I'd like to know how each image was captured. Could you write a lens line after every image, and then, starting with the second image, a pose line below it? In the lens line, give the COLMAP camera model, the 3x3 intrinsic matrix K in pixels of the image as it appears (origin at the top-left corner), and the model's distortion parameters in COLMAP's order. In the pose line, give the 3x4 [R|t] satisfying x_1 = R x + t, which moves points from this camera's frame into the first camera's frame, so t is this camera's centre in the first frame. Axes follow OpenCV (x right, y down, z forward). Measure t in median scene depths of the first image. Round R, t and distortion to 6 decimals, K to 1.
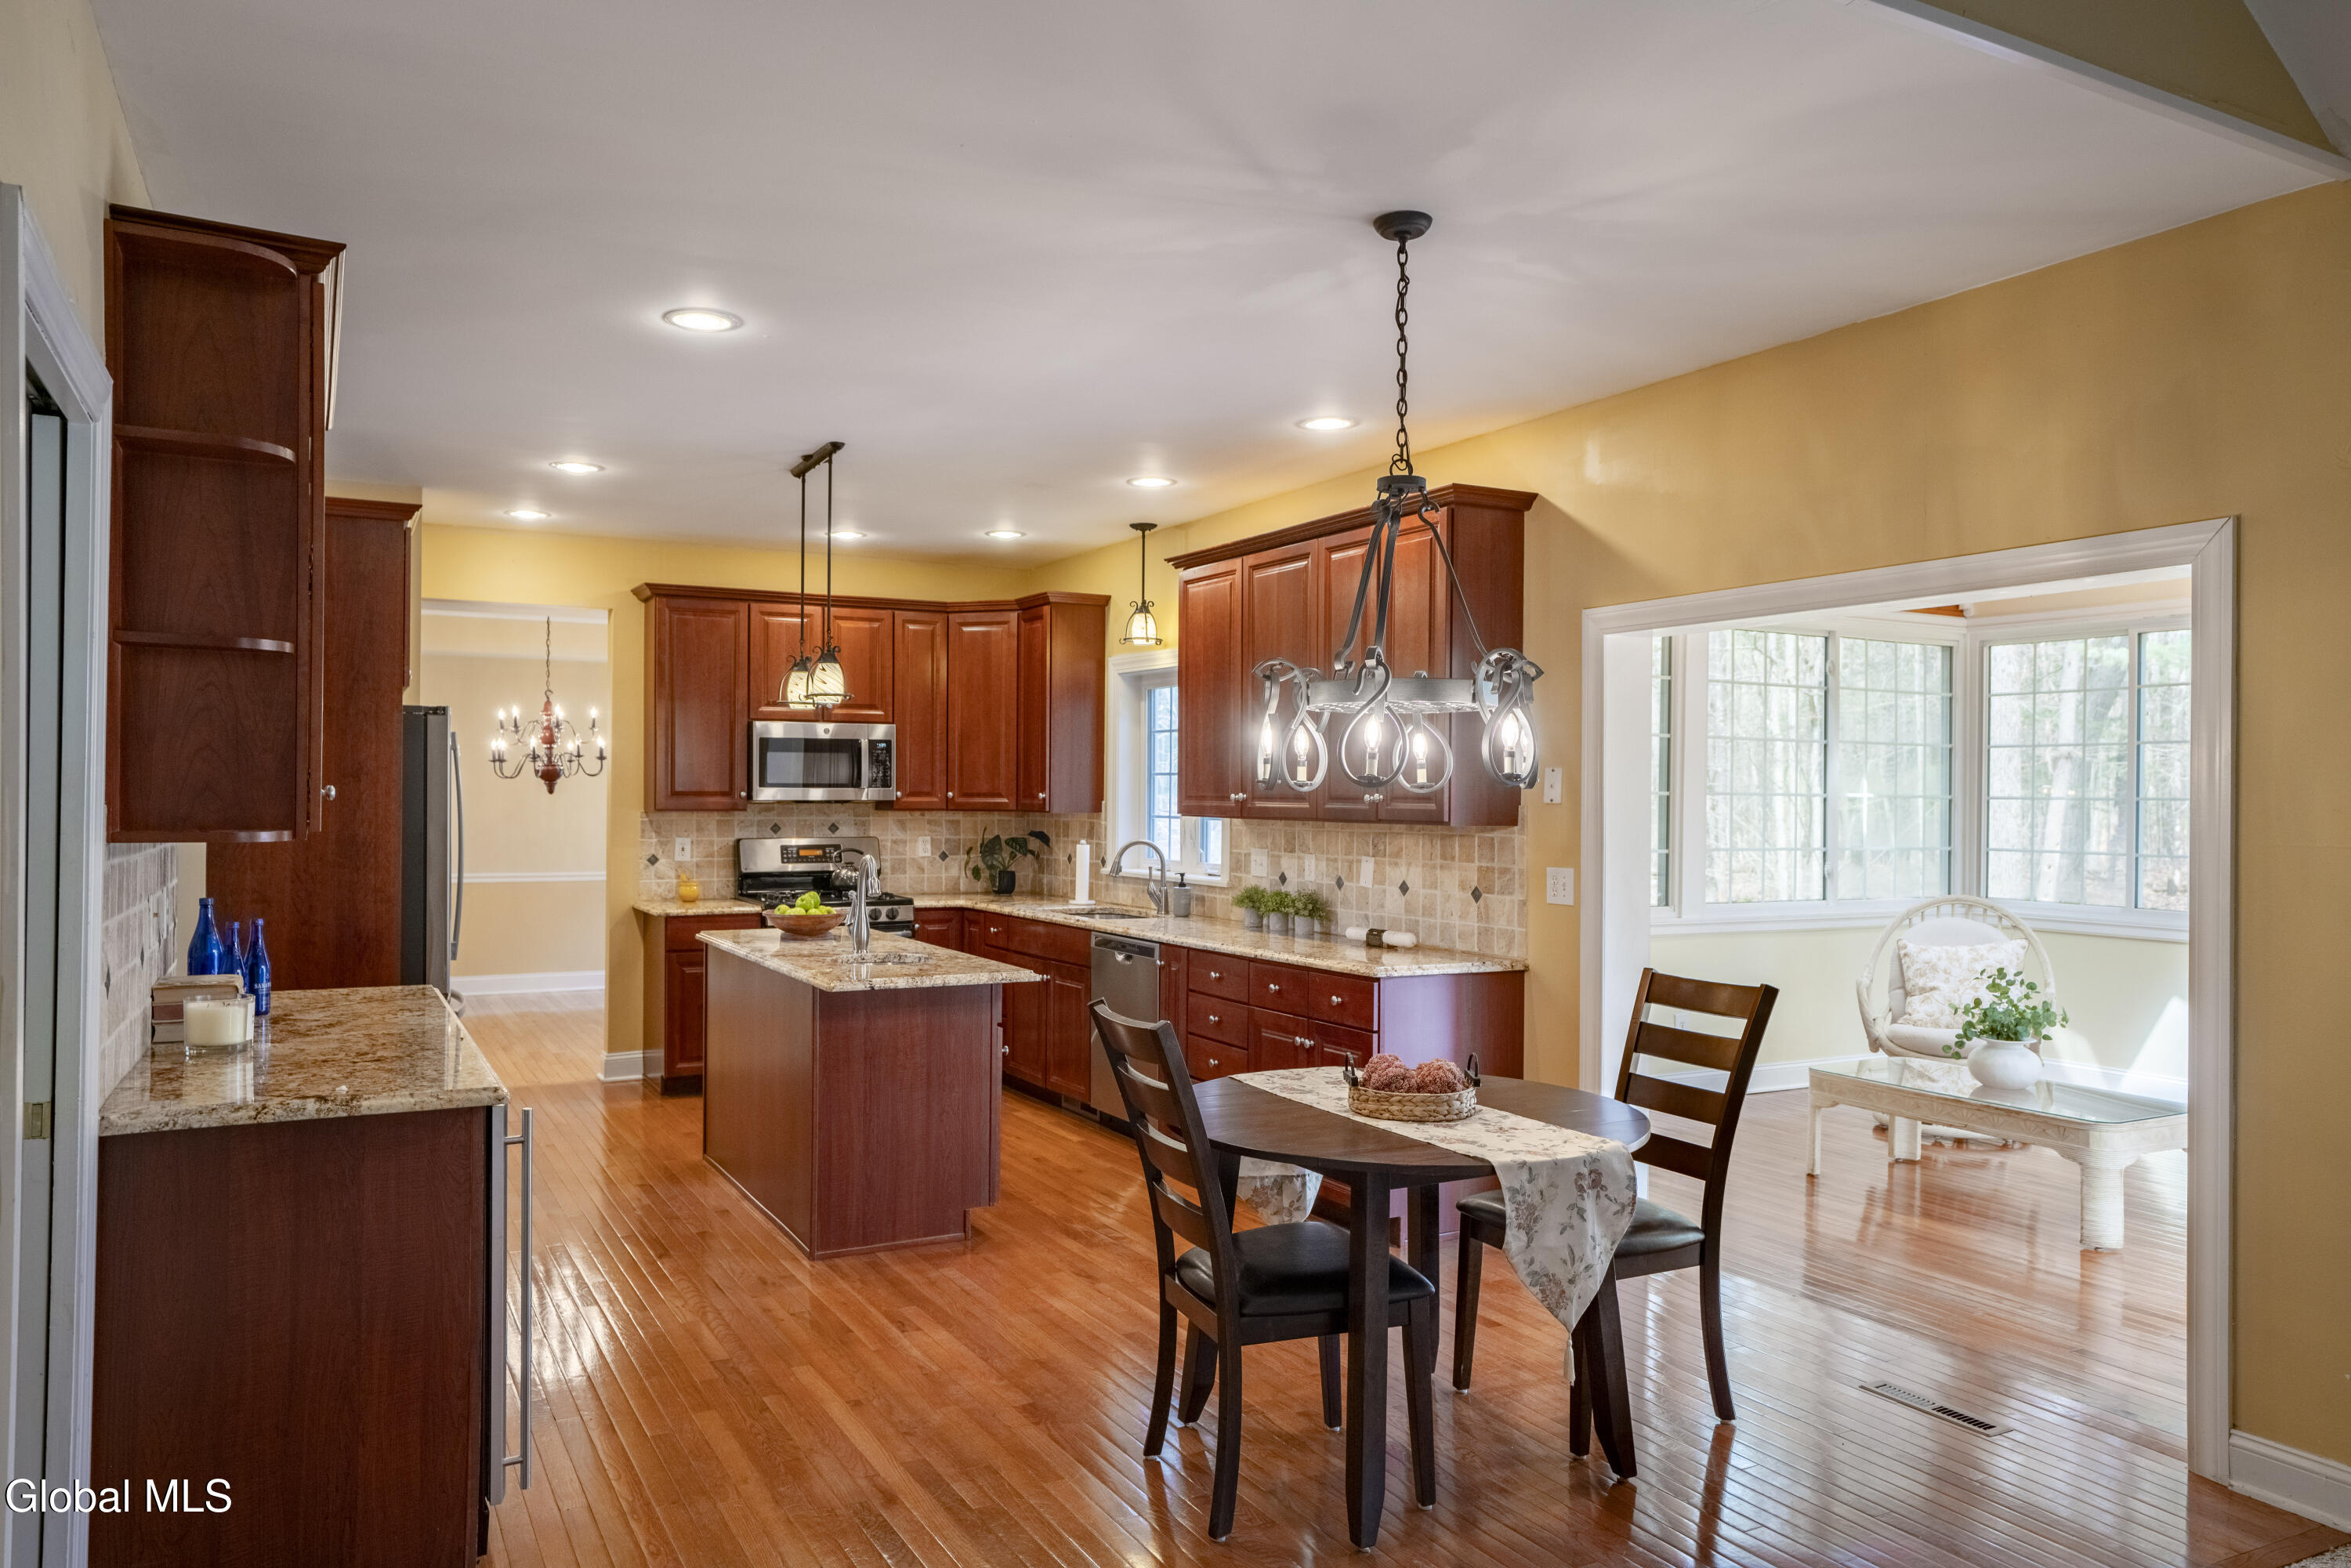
lens RADIAL K [[1571.1, 0, 1158.4], [0, 1571.1, 793.7], [0, 0, 1]] dist [-0.001245, 0.016678]
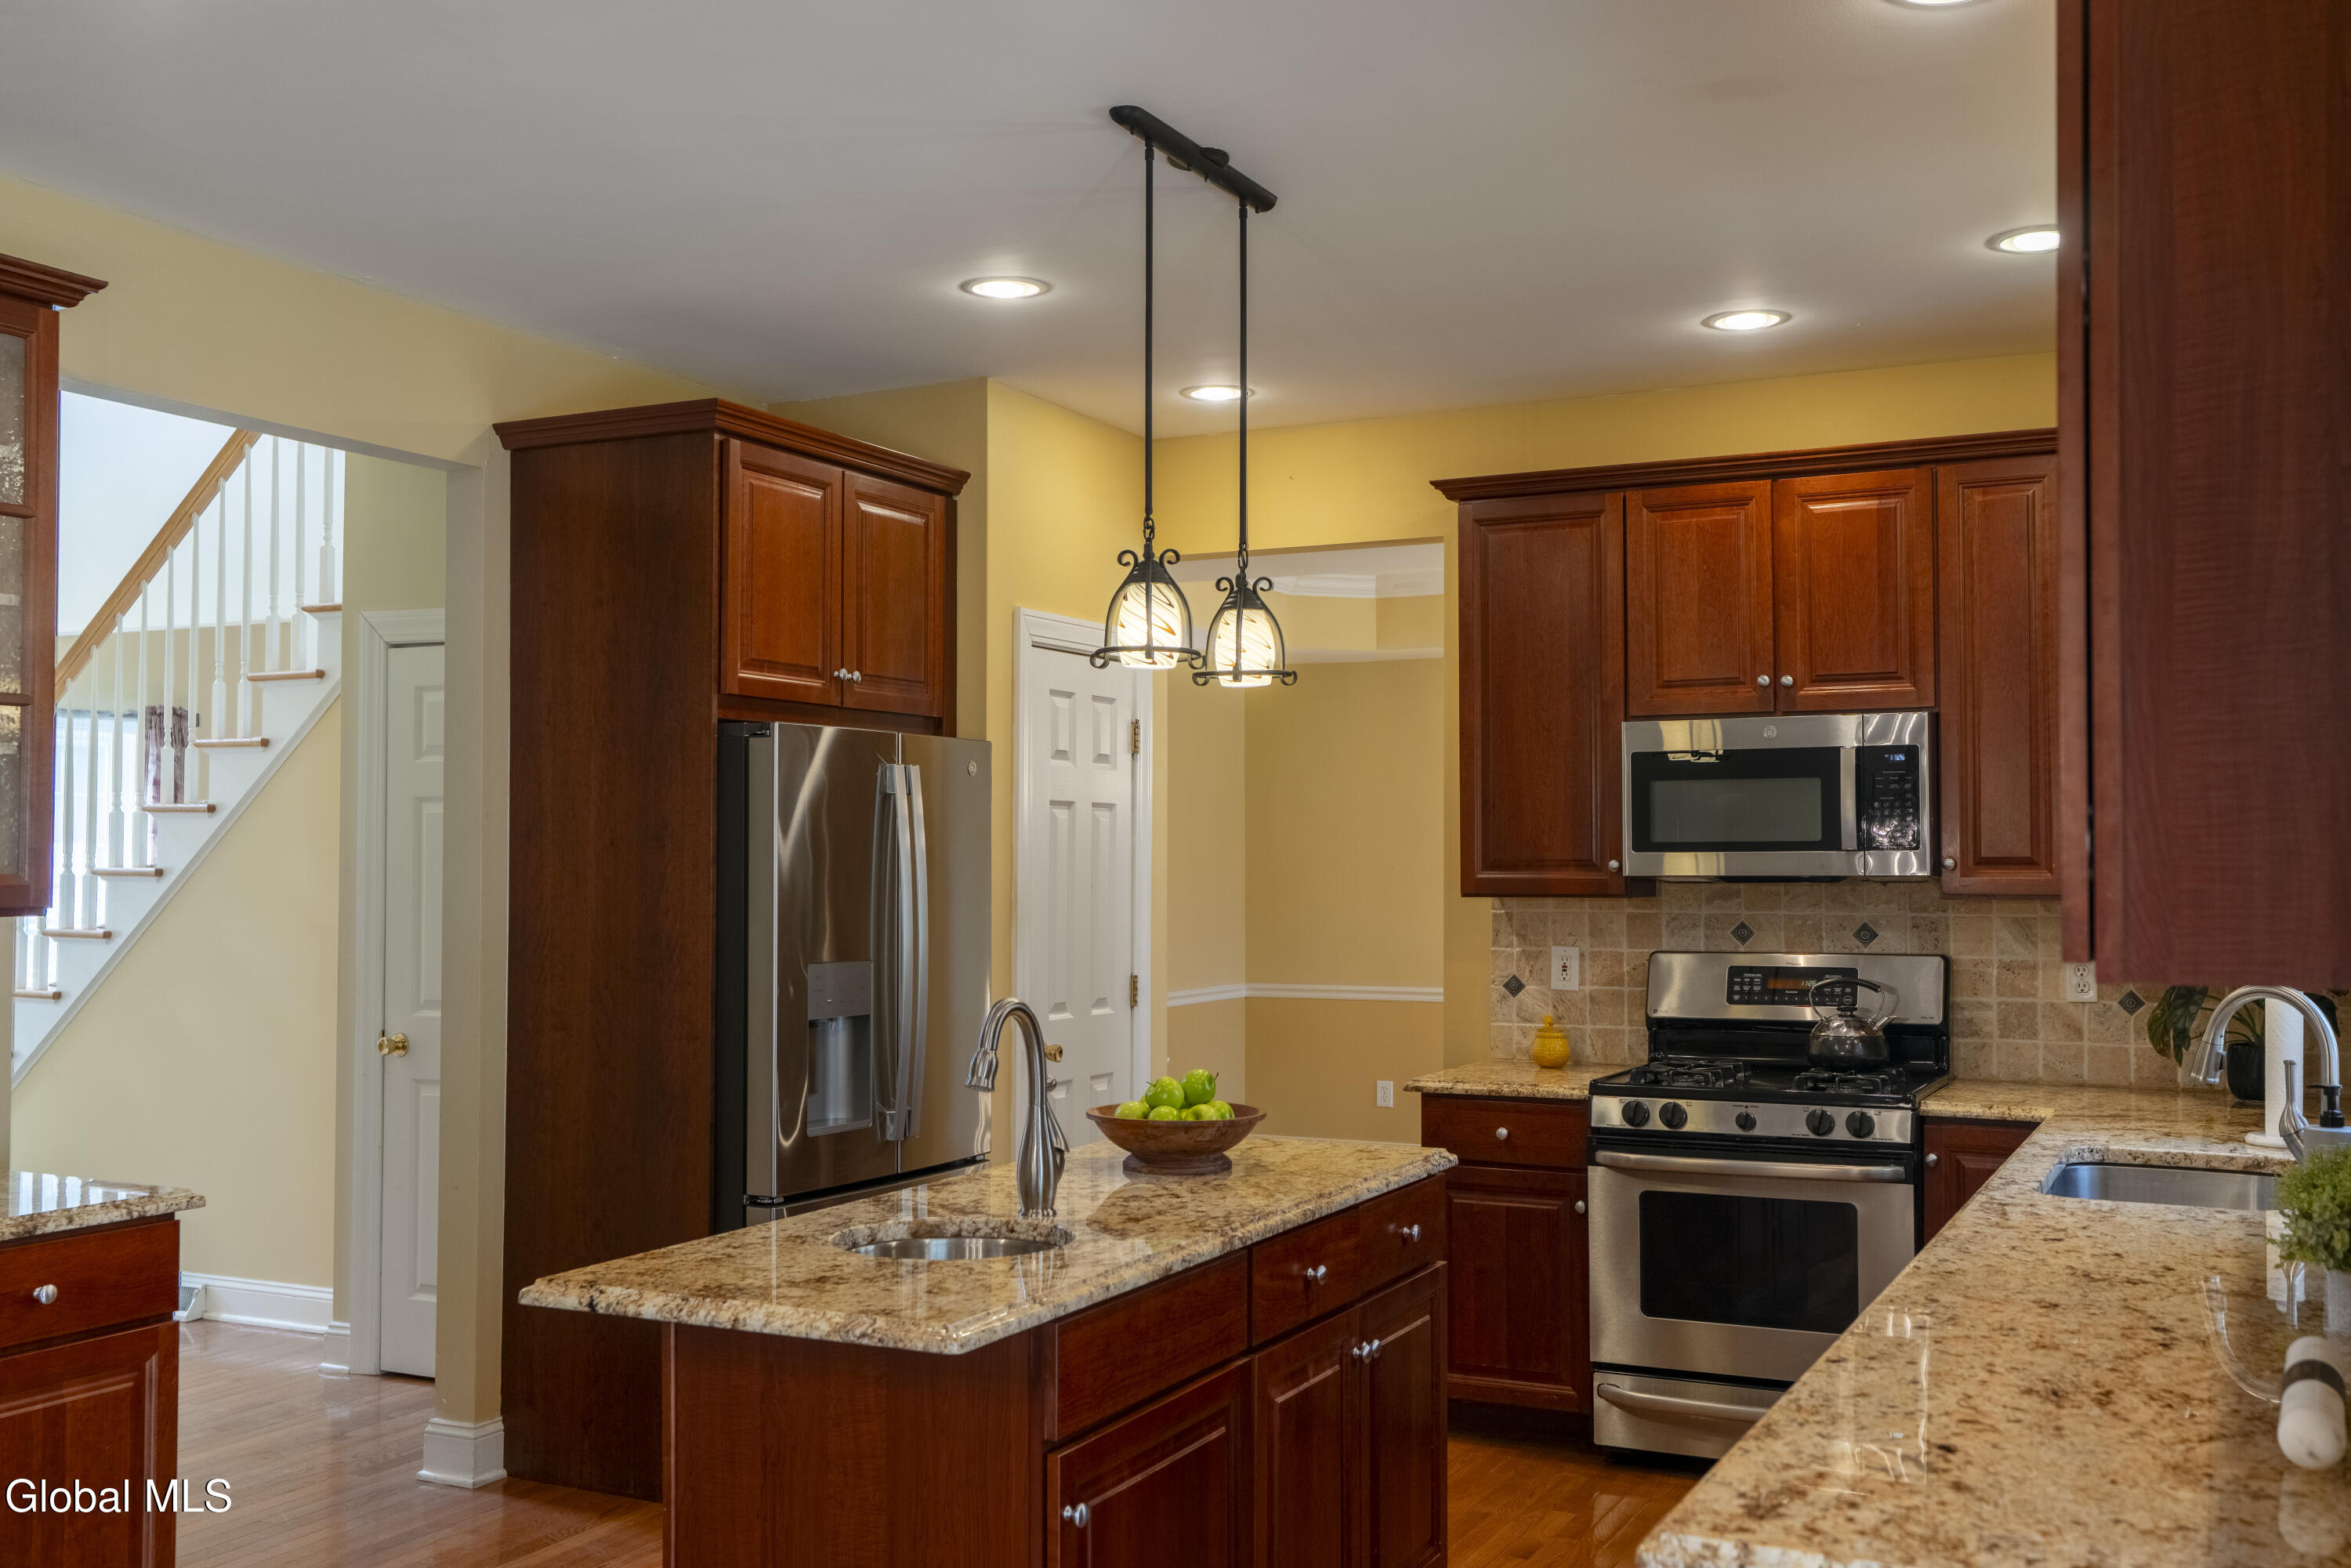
lens RADIAL K [[2240.9, 0, 1156.7], [0, 2240.9, 798.5], [0, 0, 1]] dist [0.022078, 0.000000]
pose [[0.571842, -0.030024, -0.819814, 0.258132], [0.005141, 0.999442, -0.033017, 0.002089], [0.820348, 0.014665, 0.571677, 0.469546]]
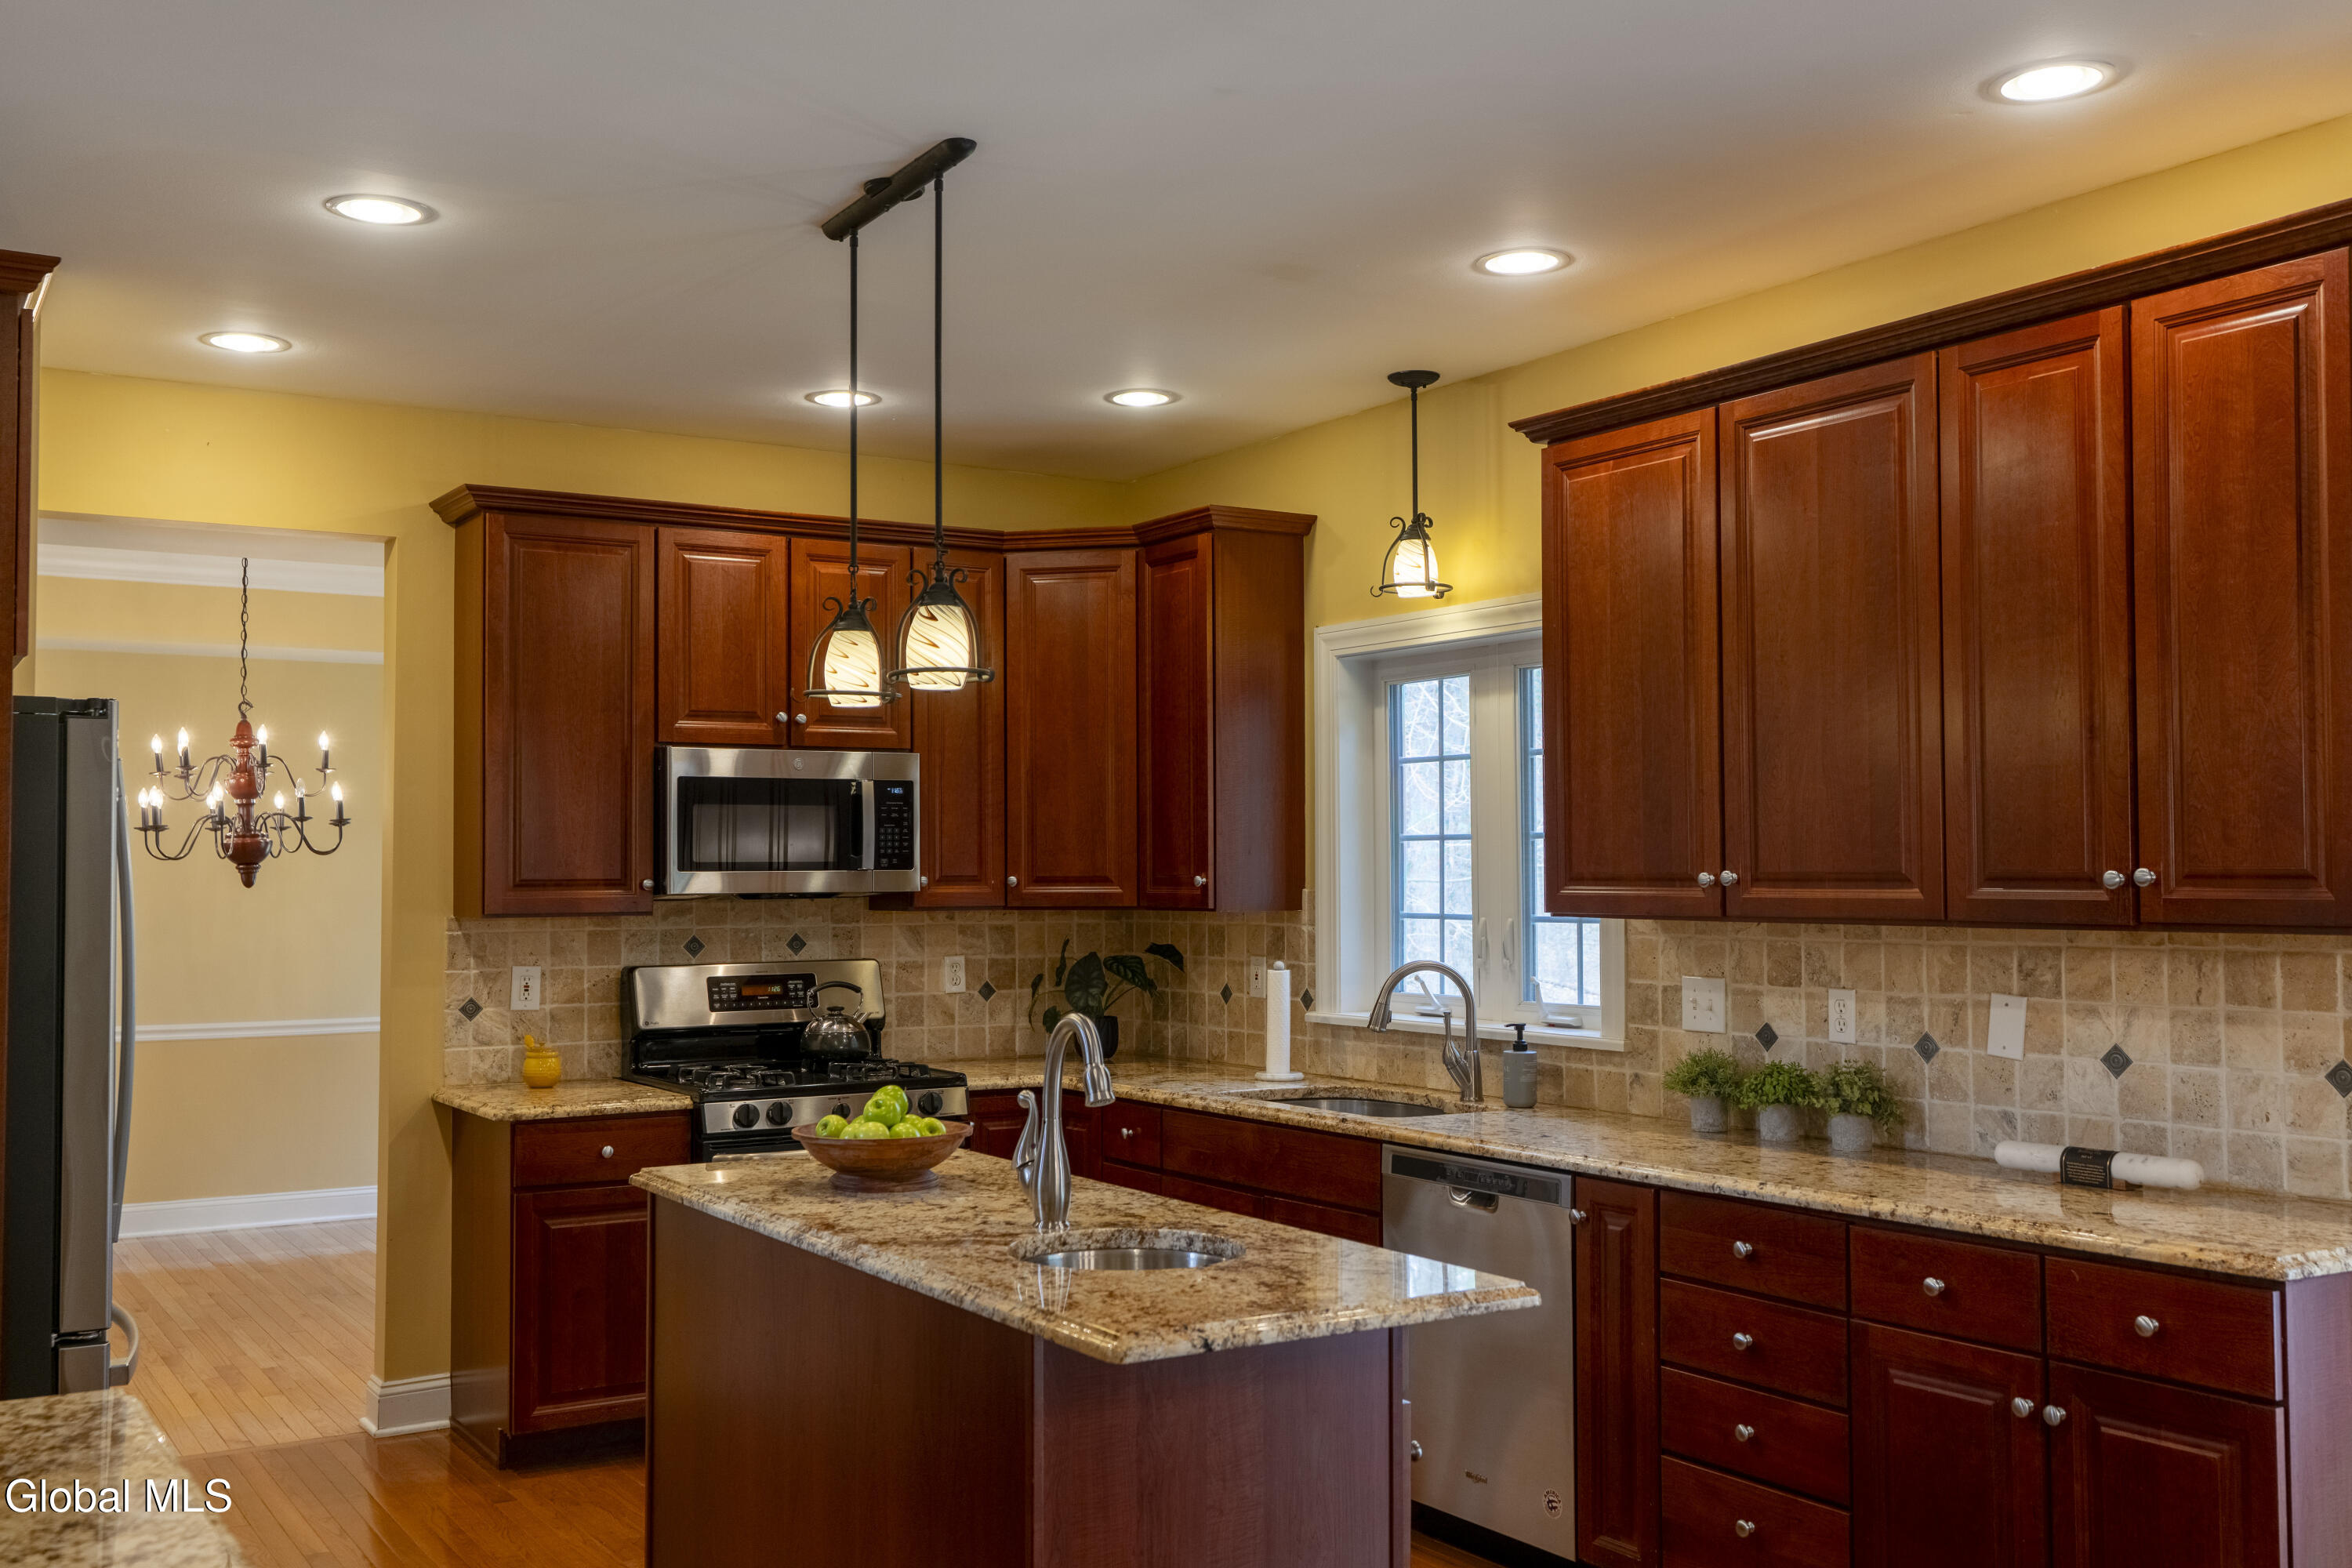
lens RADIAL K [[2166.5, 0, 1167.1], [0, 2166.5, 807.2], [0, 0, 1]] dist [0.020172, 0.000000]
pose [[0.997750, -0.008777, 0.066465, -0.140279], [0.010873, 0.999453, -0.031244, -0.000765], [-0.066155, 0.031896, 0.997299, 0.259615]]
